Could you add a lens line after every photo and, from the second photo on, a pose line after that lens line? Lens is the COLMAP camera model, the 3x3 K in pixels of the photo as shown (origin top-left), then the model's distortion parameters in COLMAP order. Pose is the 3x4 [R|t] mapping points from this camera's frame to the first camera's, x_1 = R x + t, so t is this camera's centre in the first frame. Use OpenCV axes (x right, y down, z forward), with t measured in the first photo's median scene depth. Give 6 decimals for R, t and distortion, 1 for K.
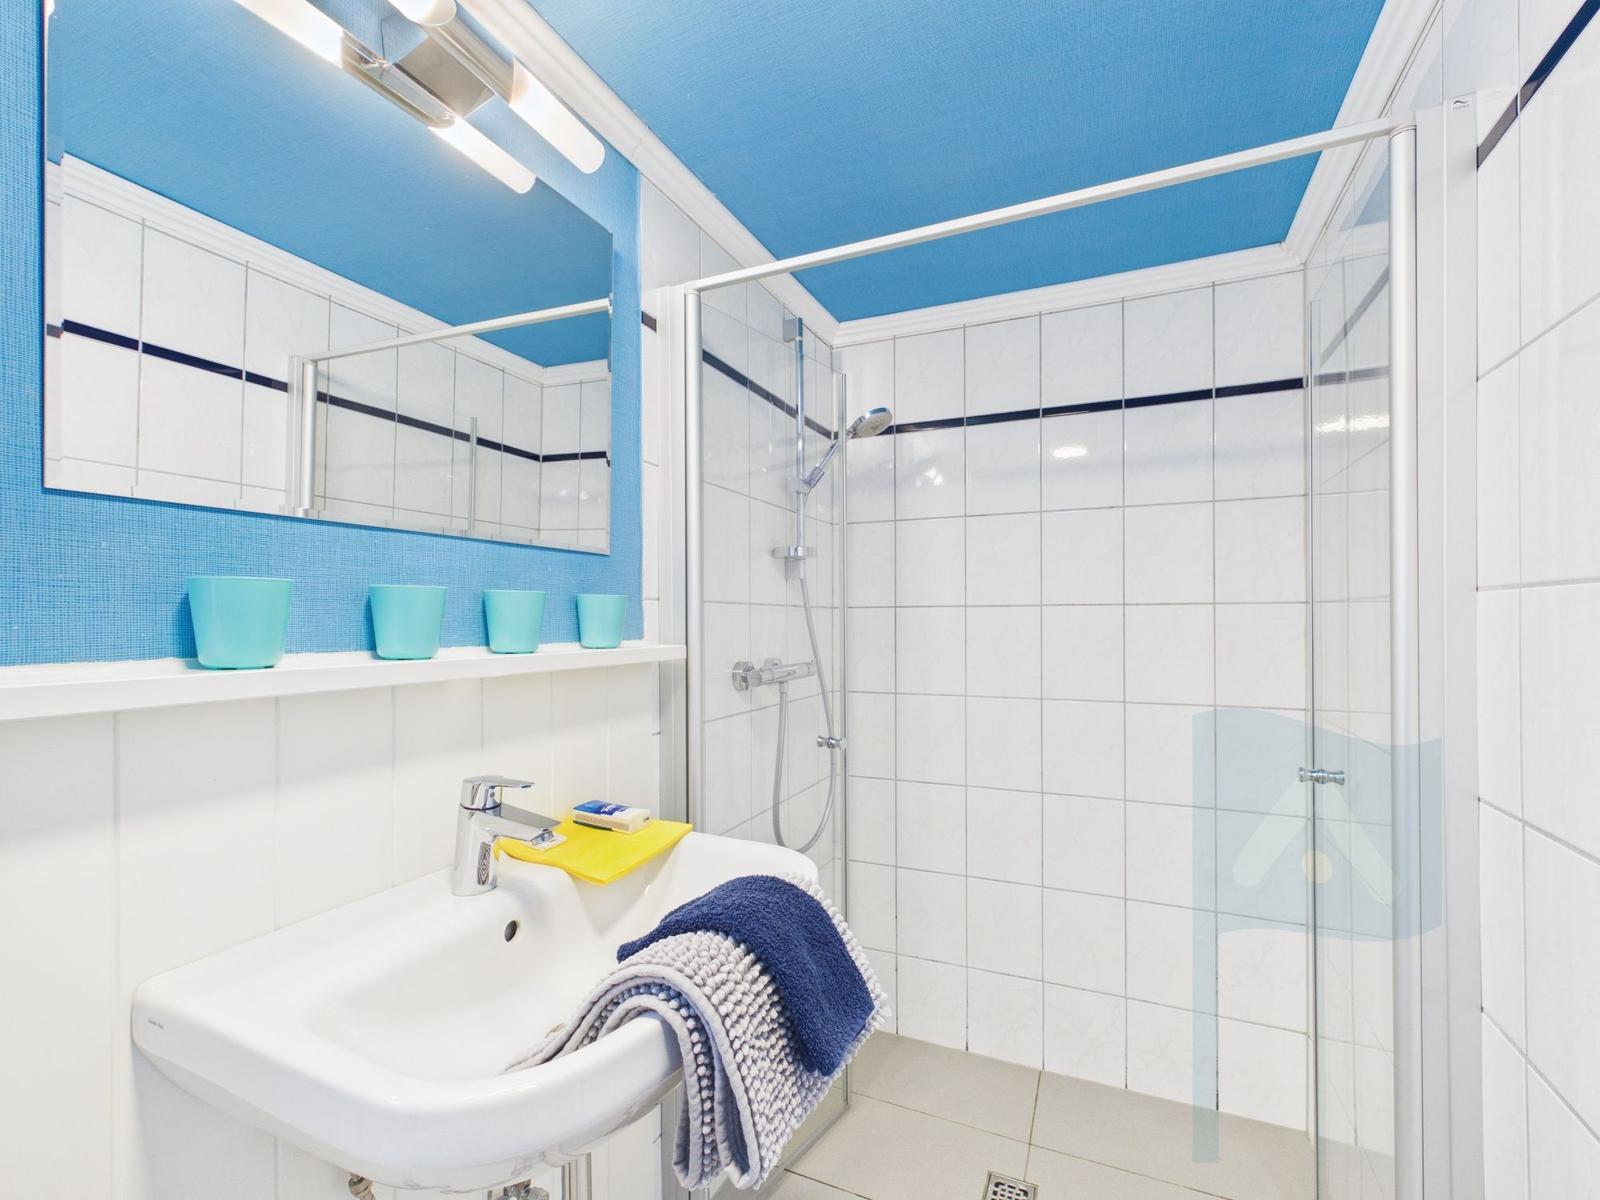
lens RADIAL K [[703.0, 0, 800.4], [0, 703.0, 627.3], [0, 0, 1]] dist [-0.000426, 0.000276]
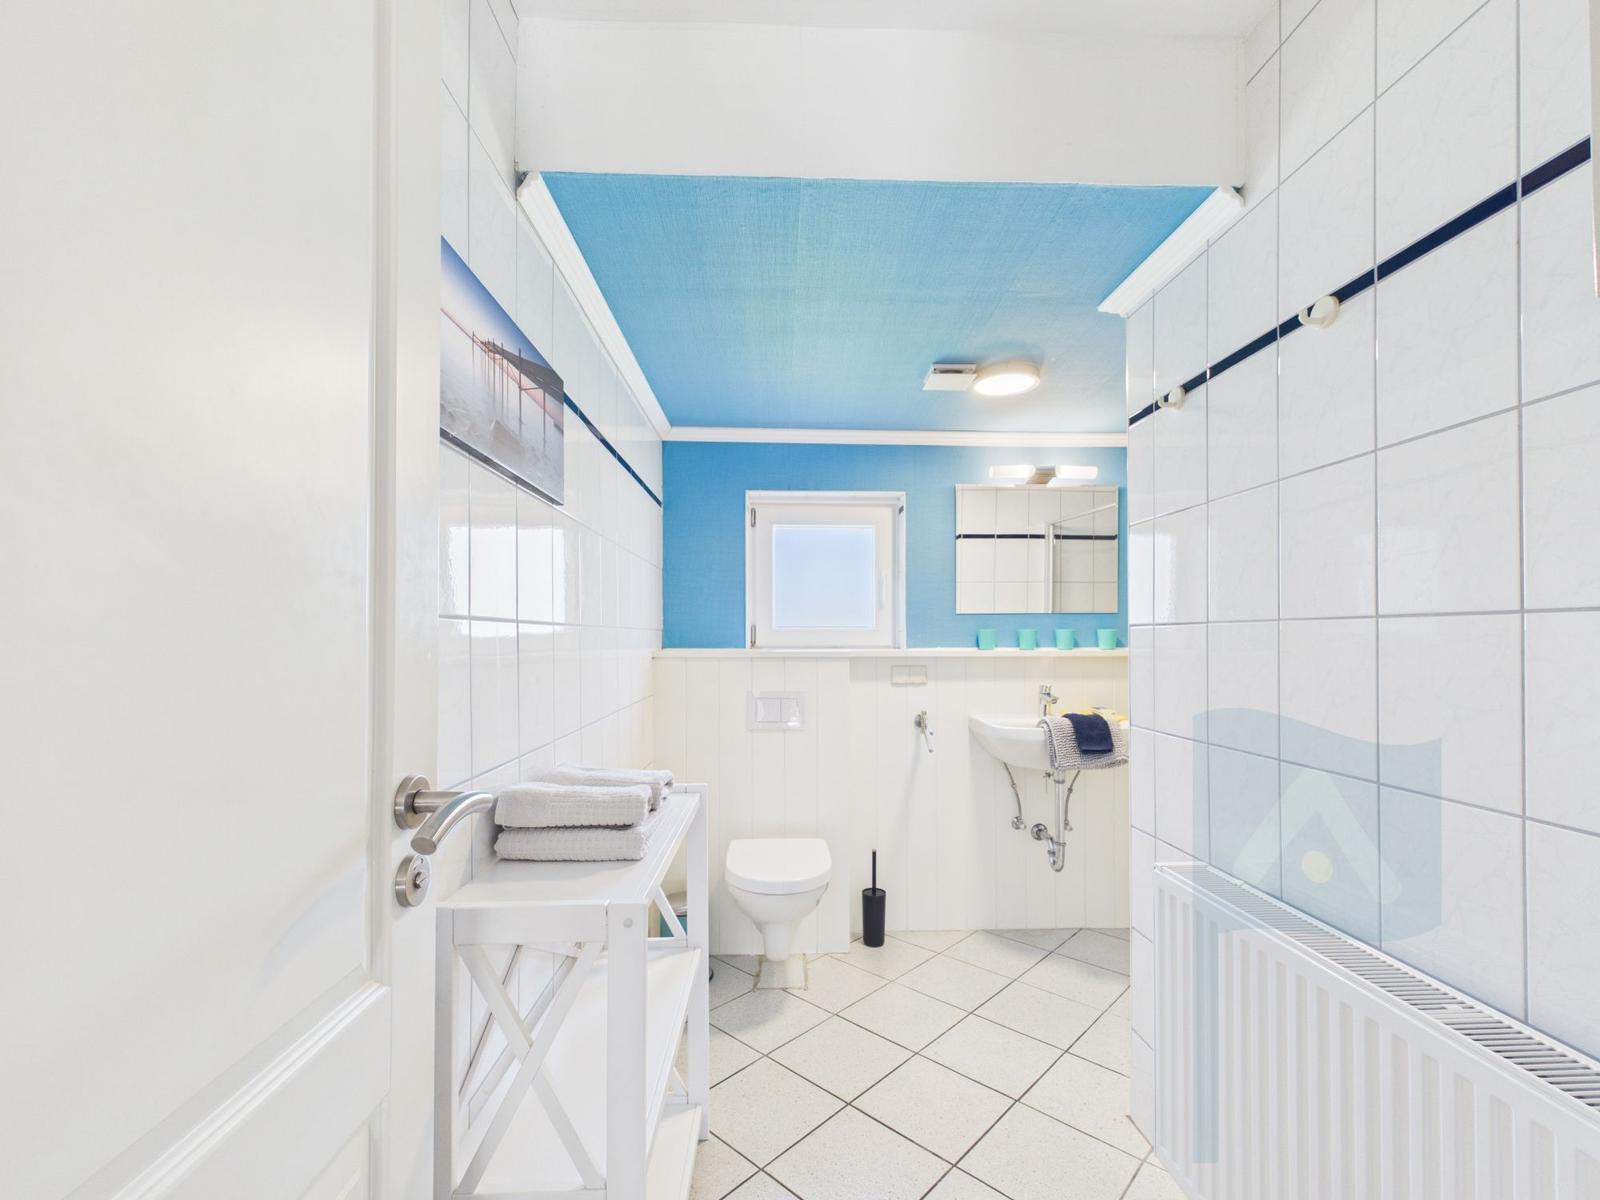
lens RADIAL K [[703.0, 0, 800.4], [0, 703.0, 627.3], [0, 0, 1]] dist [-0.000426, 0.000276]
pose [[0.453535, -0.010690, -0.891175, 2.070641], [-0.006910, 0.999856, -0.015511, -0.007997], [0.891212, 0.013193, 0.453395, -1.631473]]
